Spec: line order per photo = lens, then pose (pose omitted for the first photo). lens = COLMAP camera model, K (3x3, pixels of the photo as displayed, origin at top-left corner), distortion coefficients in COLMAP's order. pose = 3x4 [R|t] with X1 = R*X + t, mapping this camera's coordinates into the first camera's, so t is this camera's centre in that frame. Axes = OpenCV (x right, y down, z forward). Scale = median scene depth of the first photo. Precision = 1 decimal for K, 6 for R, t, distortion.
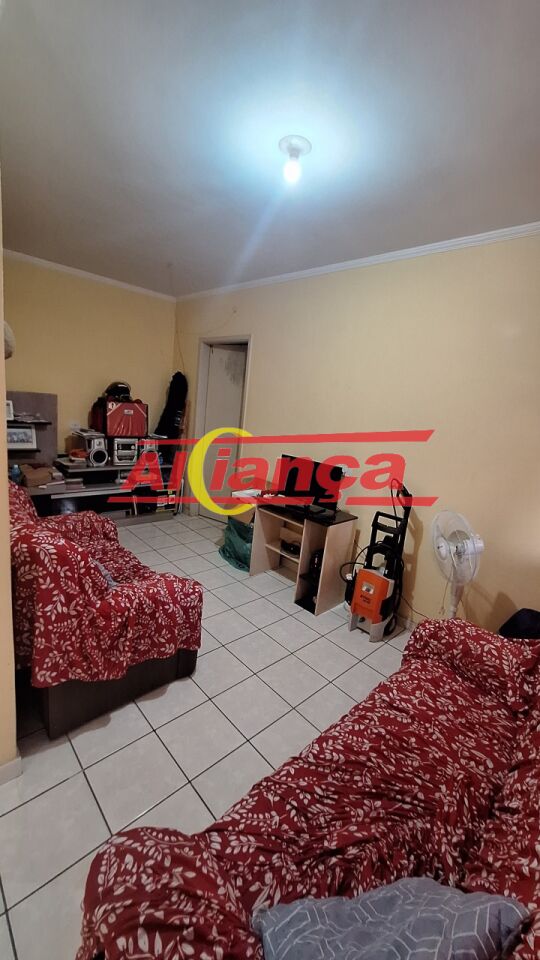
lens RADIAL K [[383.6, 0, 270.8], [0, 383.6, 479.2], [0, 0, 1]] dist [-0.012619, 0.003928]
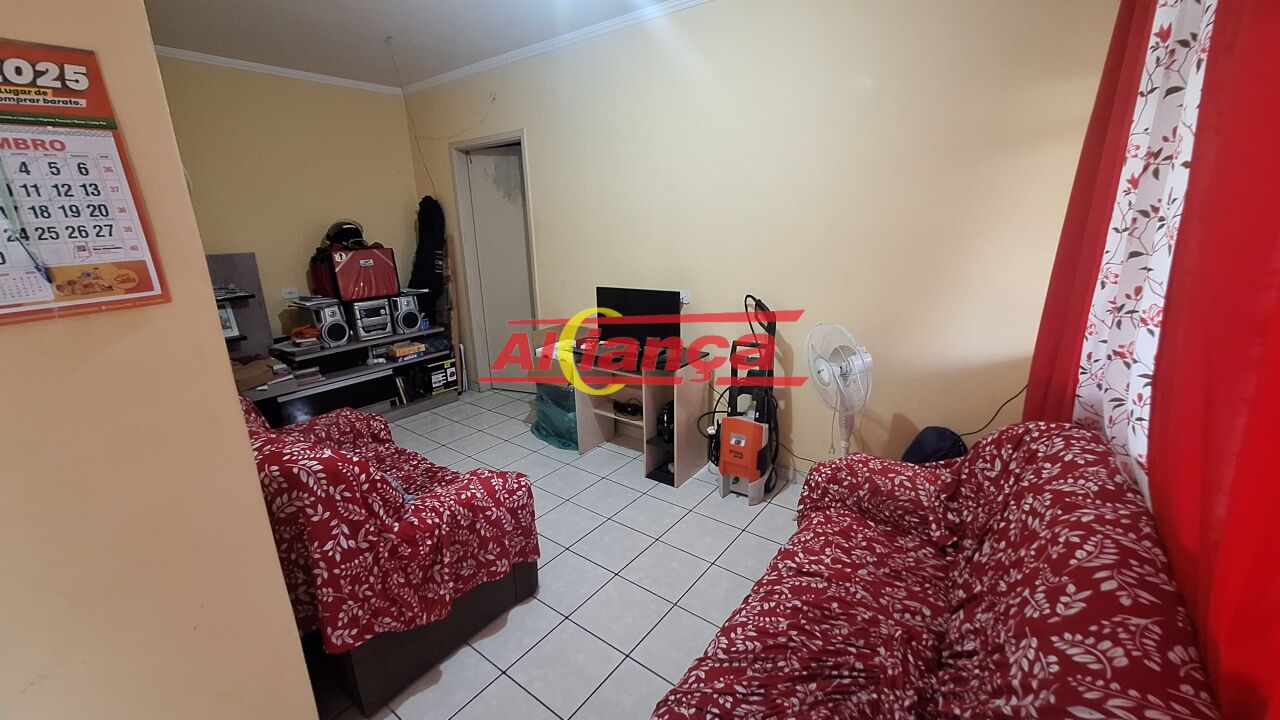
lens RADIAL K [[511.5, 0, 634.9], [0, 511.5, 358.9], [0, 0, 1]] dist [-0.012619, 0.003928]
pose [[0.979169, -0.169707, 0.111481, -0.056562], [0.161445, 0.983680, 0.079435, 0.008449], [-0.123143, -0.059782, 0.990587, 0.005318]]
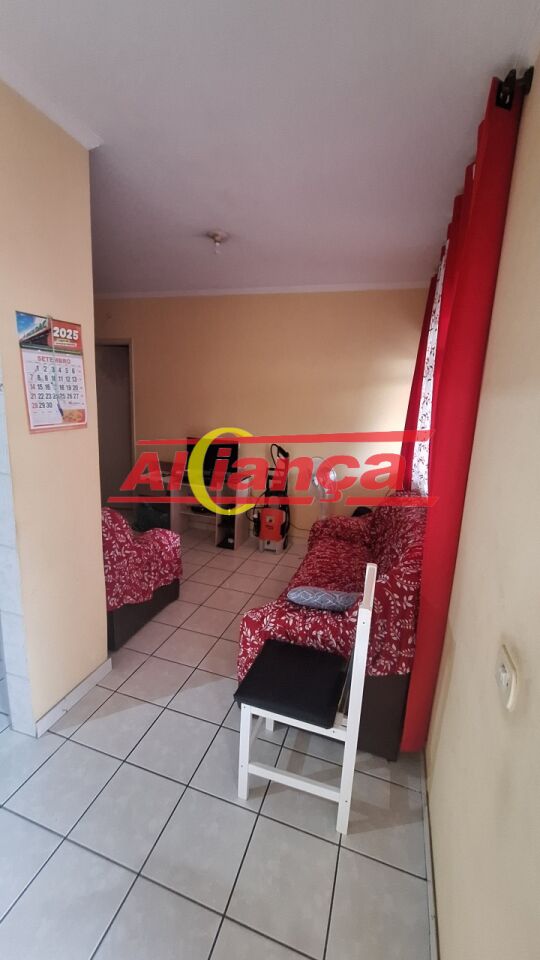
lens RADIAL K [[383.6, 0, 277.1], [0, 383.6, 480.9], [0, 0, 1]] dist [-0.012619, 0.003928]
pose [[0.876456, -0.158473, 0.454655, -0.547423], [0.137842, 0.987345, 0.078421, 0.033970], [-0.461329, -0.006062, 0.887209, -0.480771]]
